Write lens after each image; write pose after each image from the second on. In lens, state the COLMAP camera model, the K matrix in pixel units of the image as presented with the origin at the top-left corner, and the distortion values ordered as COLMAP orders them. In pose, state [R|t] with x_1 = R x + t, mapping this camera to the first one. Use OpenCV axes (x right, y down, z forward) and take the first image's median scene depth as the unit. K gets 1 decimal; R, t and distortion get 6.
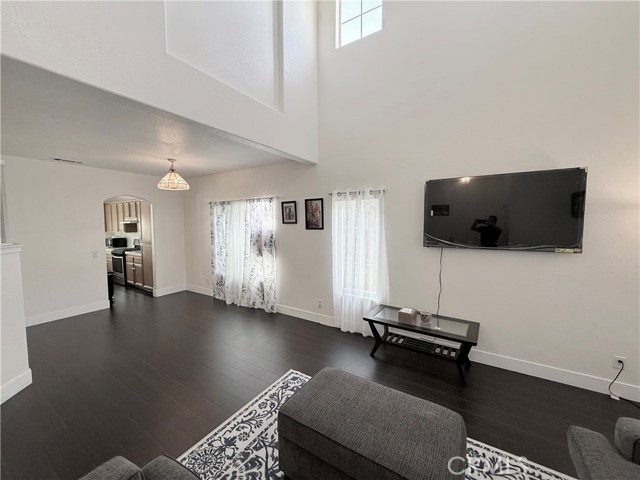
lens RADIAL K [[255.0, 0, 317.4], [0, 255.0, 241.2], [0, 0, 1]] dist [-0.001101, -0.000584]
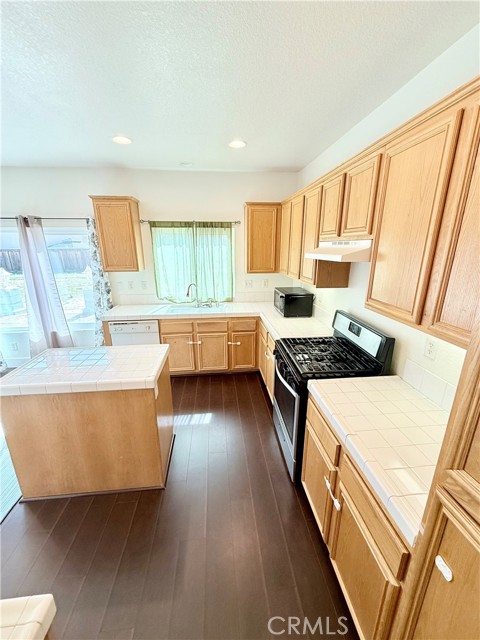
lens RADIAL K [[255.0, 0, 241.4], [0, 255.0, 320.9], [0, 0, 1]] dist [-0.001101, -0.000584]
pose [[0.624752, 0.221805, -0.748657, -0.867908], [-0.052523, 0.968571, 0.243129, -0.101175], [0.779055, -0.112574, 0.616766, 1.117630]]
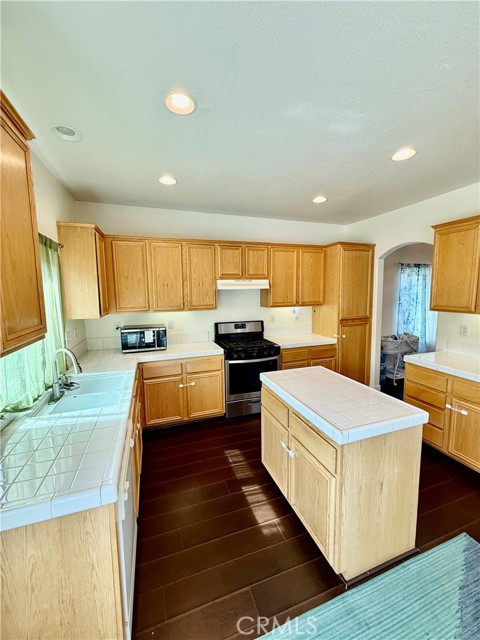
lens RADIAL K [[255.0, 0, 239.9], [0, 255.0, 318.1], [0, 0, 1]] dist [-0.001101, -0.000584]
pose [[0.614890, -0.091374, 0.783301, -1.663376], [0.067728, 0.995714, 0.062986, -0.069584], [-0.785699, 0.014322, 0.618443, 1.041876]]
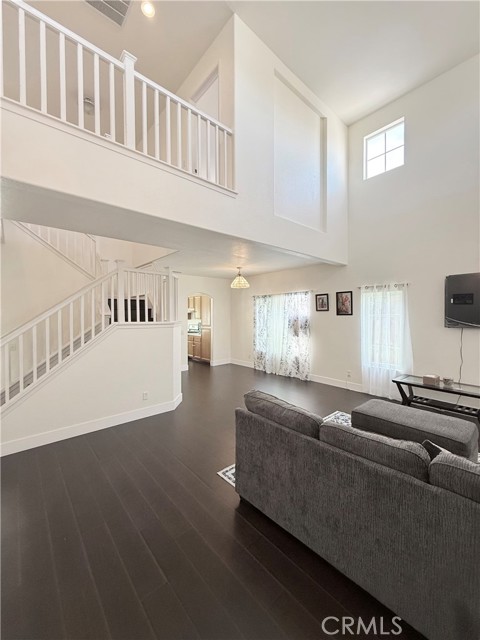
lens RADIAL K [[255.0, 0, 238.9], [0, 255.0, 318.8], [0, 0, 1]] dist [-0.001101, -0.000584]
pose [[0.959977, 0.002803, -0.280066, -0.142034], [-0.018261, 0.998449, -0.052598, 0.043204], [0.279484, 0.055607, 0.958539, -0.337556]]
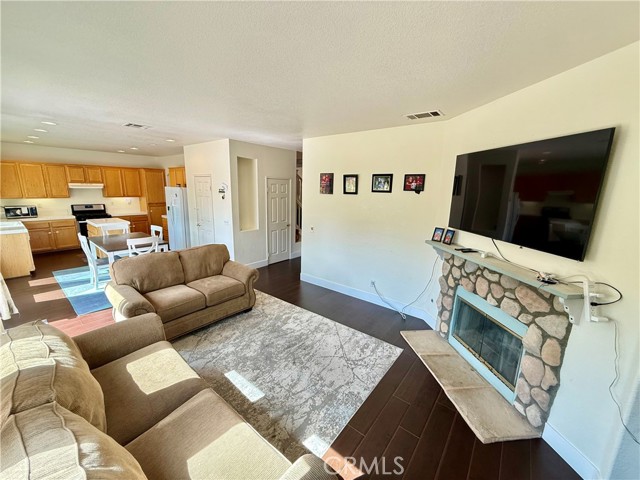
lens RADIAL K [[255.0, 0, 318.2], [0, 255.0, 240.3], [0, 0, 1]] dist [-0.001101, -0.000584]
pose [[0.101299, -0.199349, 0.974679, -2.453376], [0.045757, 0.979615, 0.195603, -0.035988], [-0.993803, 0.024784, 0.108356, -0.011477]]
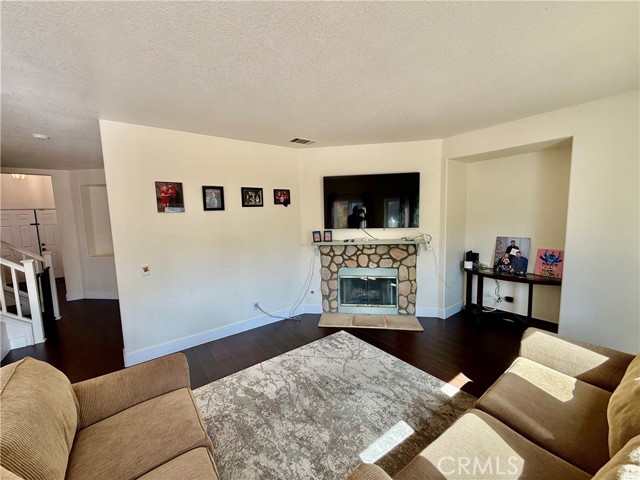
lens RADIAL K [[255.0, 0, 318.2], [0, 255.0, 239.8], [0, 0, 1]] dist [-0.001101, -0.000584]
pose [[-0.935071, -0.009591, 0.354330, -2.093772], [0.053135, 0.984546, 0.166873, -0.036875], [-0.350455, 0.174865, -0.920111, 0.503016]]
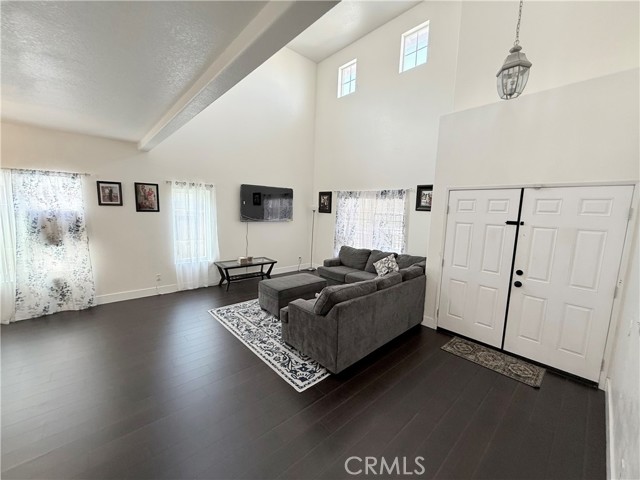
lens RADIAL K [[255.0, 0, 319.8], [0, 255.0, 240.5], [0, 0, 1]] dist [-0.001101, -0.000584]
pose [[0.259118, -0.111449, 0.959394, -0.770215], [0.038357, 0.993724, 0.105078, -0.009181], [-0.965084, 0.009572, 0.261766, 0.006792]]
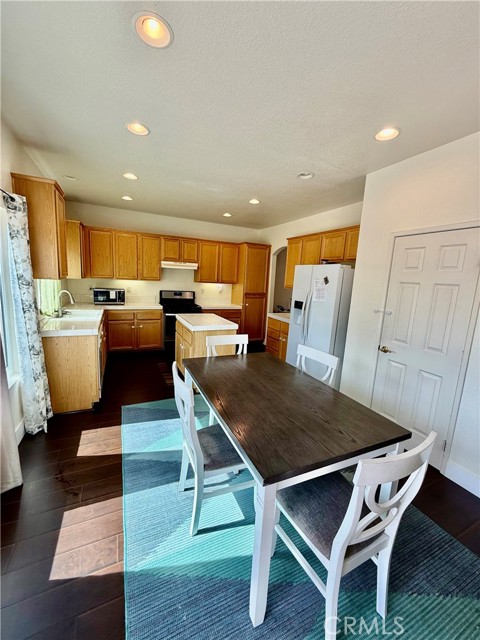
lens RADIAL K [[255.0, 0, 237.5], [0, 255.0, 318.7], [0, 0, 1]] dist [-0.001101, -0.000584]
pose [[0.532168, -0.106736, 0.839884, -1.885916], [0.006246, 0.992489, 0.122172, -0.024999], [-0.846616, -0.059770, 0.528838, 0.685887]]
